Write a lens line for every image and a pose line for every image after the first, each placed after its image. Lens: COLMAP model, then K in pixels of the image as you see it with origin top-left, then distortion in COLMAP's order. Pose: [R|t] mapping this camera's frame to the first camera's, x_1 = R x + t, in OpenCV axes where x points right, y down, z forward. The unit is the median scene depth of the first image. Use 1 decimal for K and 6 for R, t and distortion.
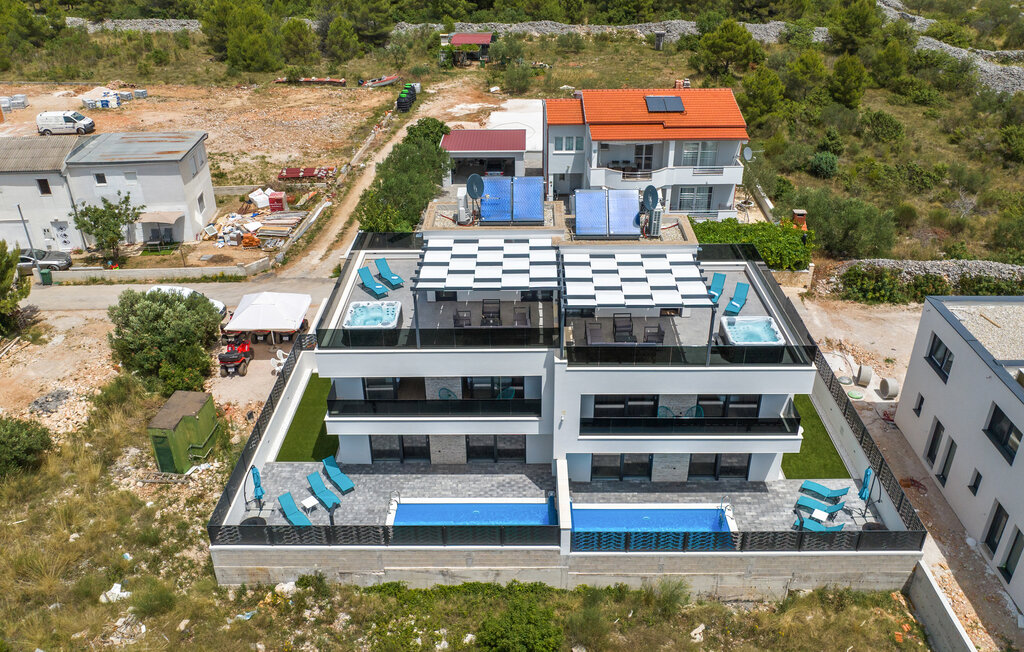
lens RADIAL K [[825.2, 0, 511.0], [0, 825.2, 328.1], [0, 0, 1]] dist [-0.000520, -0.009760]
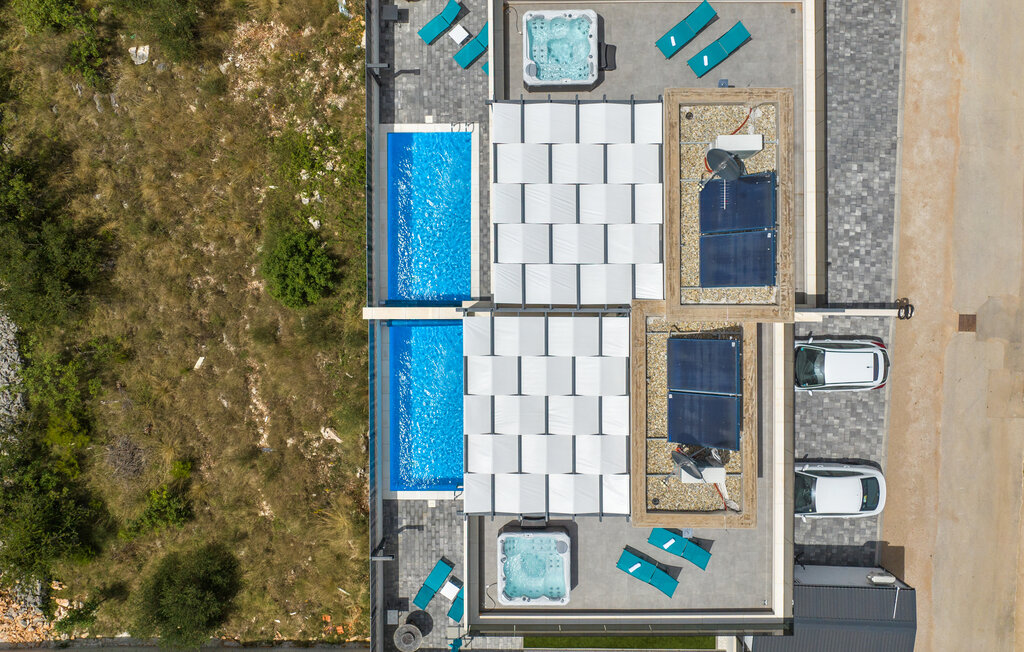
lens RADIAL K [[825.2, 0, 515.9], [0, 825.2, 323.2], [0, 0, 1]] dist [-0.000520, -0.009760]
pose [[0.015356, 0.999727, 0.017596, 0.052681], [-0.491412, -0.007780, 0.870892, -0.559789], [0.870792, -0.022021, 0.491159, 0.556367]]
